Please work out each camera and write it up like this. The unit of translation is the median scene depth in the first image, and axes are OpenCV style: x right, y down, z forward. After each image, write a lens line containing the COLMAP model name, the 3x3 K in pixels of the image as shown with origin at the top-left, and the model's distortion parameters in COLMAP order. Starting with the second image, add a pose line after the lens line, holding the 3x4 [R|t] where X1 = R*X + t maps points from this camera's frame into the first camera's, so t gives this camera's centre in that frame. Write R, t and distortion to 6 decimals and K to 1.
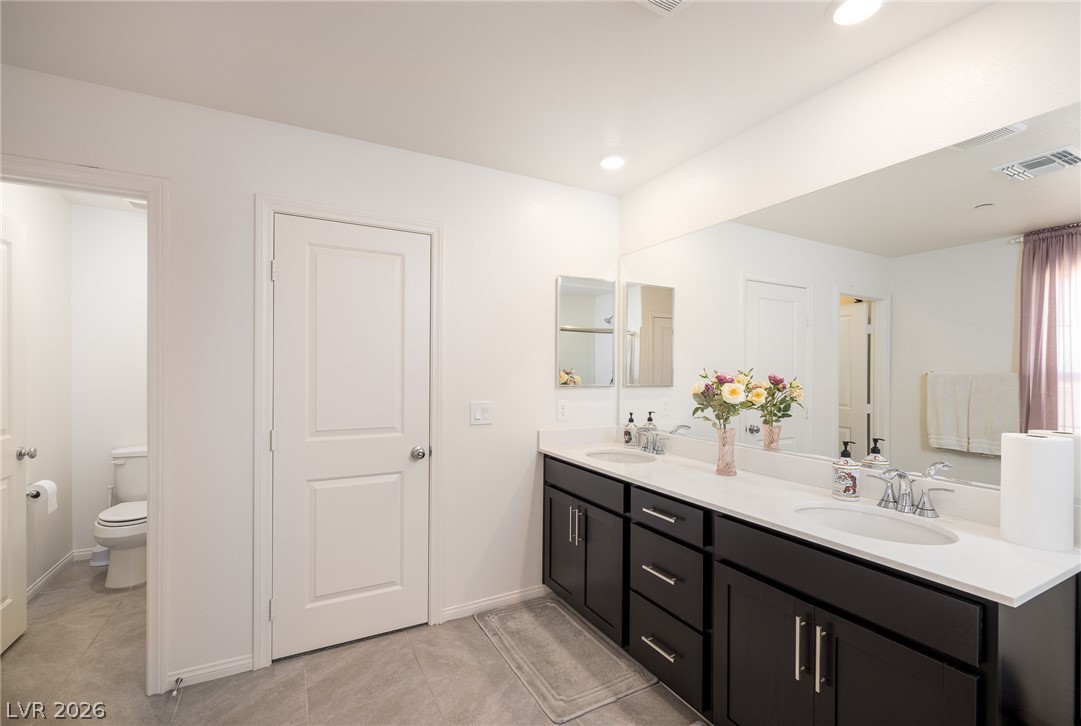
lens RADIAL K [[472.7, 0, 540.1], [0, 472.7, 370.9], [0, 0, 1]] dist [-0.000310, 0.000025]
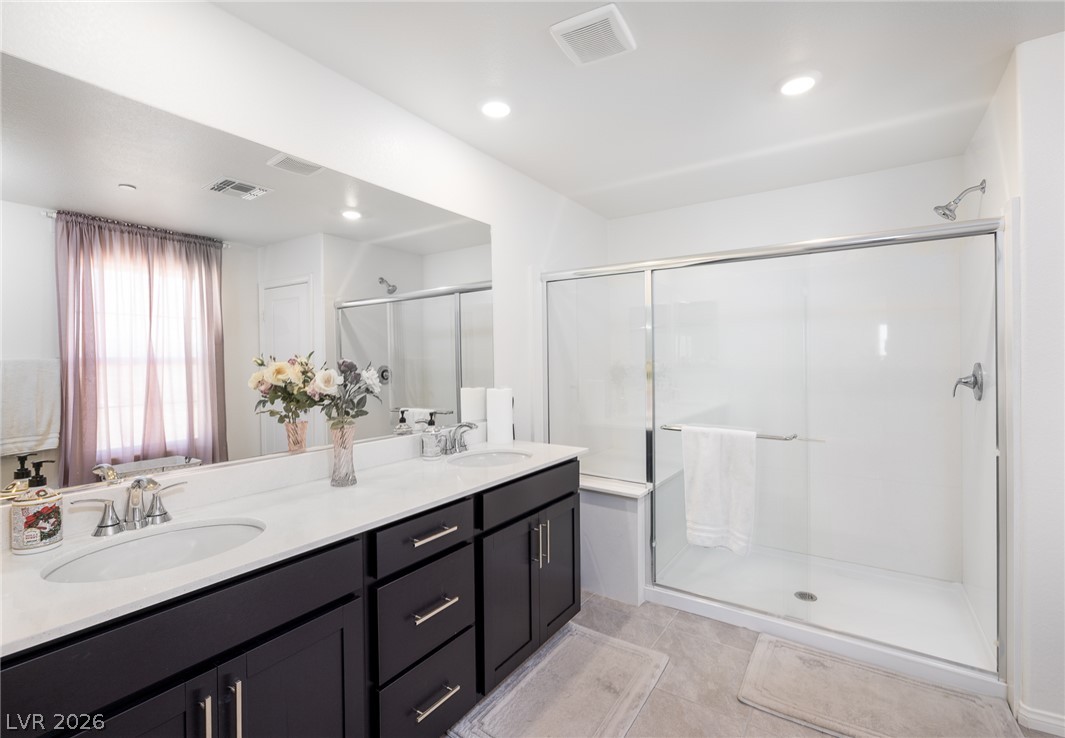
lens RADIAL K [[487.0, 0, 533.7], [0, 487.0, 364.4], [0, 0, 1]] dist [0.001931, 0.000107]
pose [[-0.465710, -0.011252, 0.884866, -0.374879], [0.001283, 0.999910, 0.013390, 0.005268], [-0.884936, 0.007371, -0.465654, 0.850264]]
